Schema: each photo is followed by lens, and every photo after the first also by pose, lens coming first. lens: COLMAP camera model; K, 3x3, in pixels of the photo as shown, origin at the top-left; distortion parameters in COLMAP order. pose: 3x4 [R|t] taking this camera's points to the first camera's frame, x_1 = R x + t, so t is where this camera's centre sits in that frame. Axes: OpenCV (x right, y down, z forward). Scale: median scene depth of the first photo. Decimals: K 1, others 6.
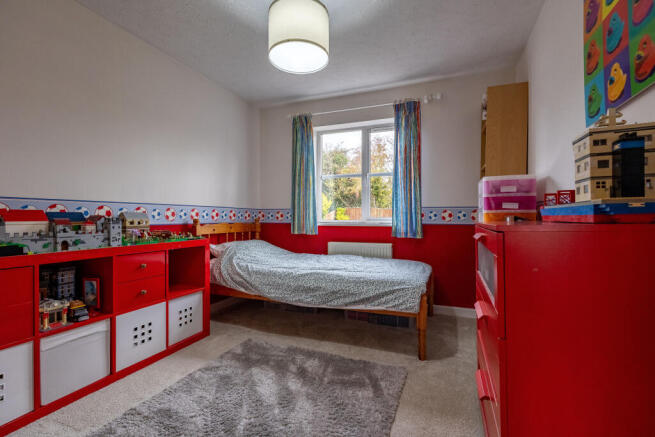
lens RADIAL K [[308.3, 0, 327.2], [0, 308.3, 201.0], [0, 0, 1]] dist [-0.001132, -0.000154]
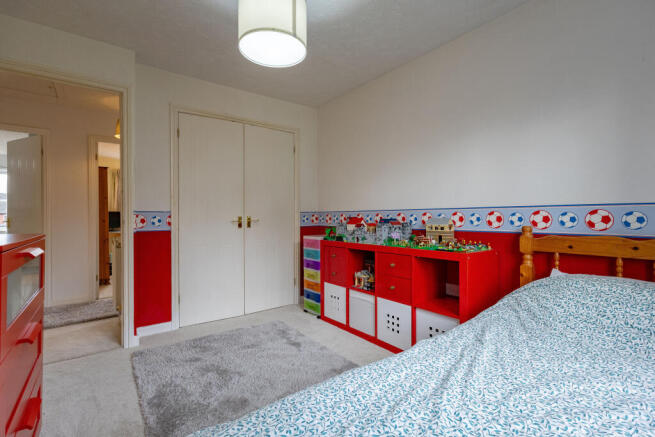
lens RADIAL K [[300.4, 0, 327.5], [0, 300.4, 218.5], [0, 0, 1]] dist [0.002267, -0.000795]
pose [[-0.531573, -0.016452, -0.846852, 0.478010], [0.032824, 0.998660, -0.040005, 0.075855], [0.846376, -0.049063, -0.530321, 1.376588]]
